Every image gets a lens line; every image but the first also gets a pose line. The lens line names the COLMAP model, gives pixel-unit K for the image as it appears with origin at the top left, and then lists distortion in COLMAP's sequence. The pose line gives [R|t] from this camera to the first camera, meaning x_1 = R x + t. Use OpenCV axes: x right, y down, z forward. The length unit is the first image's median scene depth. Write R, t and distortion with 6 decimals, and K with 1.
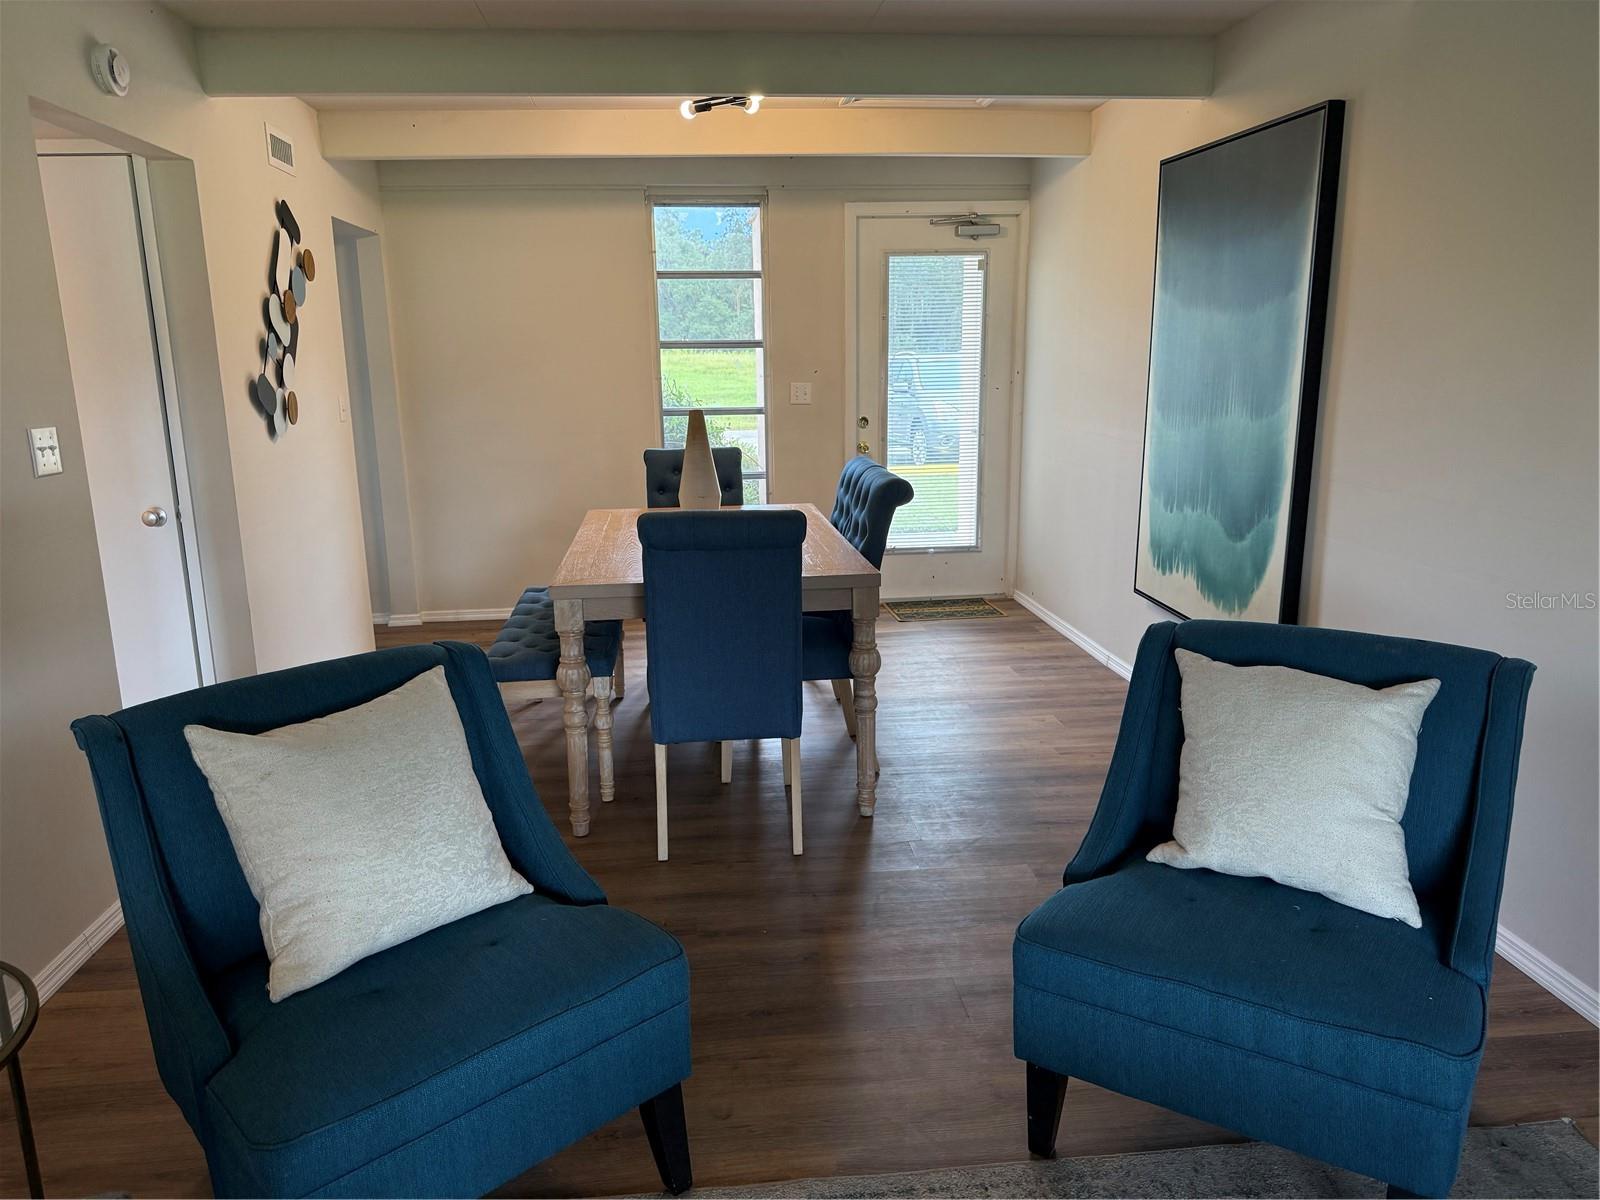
lens RADIAL K [[1101.9, 0, 804.2], [0, 1101.9, 603.0], [0, 0, 1]] dist [-0.001381, -0.046144]
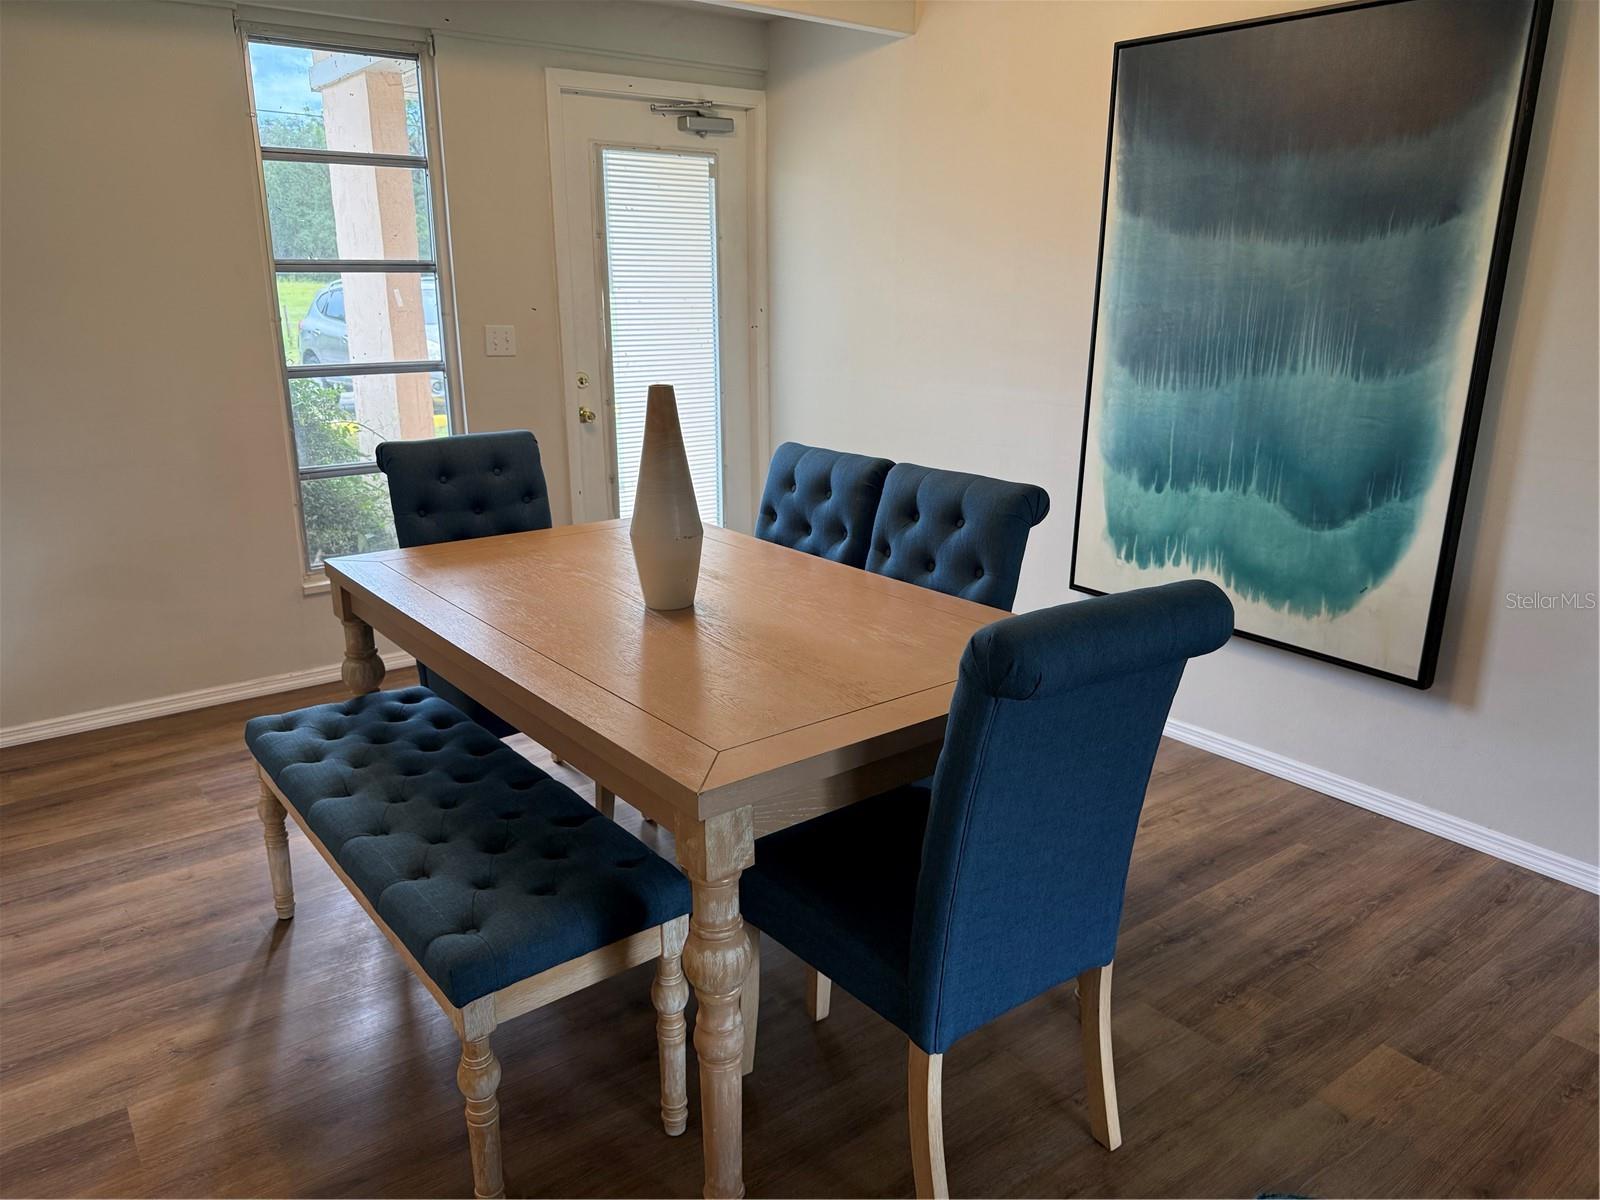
lens RADIAL K [[1101.9, 0, 804.2], [0, 1101.9, 603.0], [0, 0, 1]] dist [-0.001381, -0.046144]
pose [[0.853978, -0.127424, 0.504464, -0.215783], [0.099203, 0.991638, 0.082545, -0.065933], [-0.510764, -0.020447, 0.859478, 0.305882]]
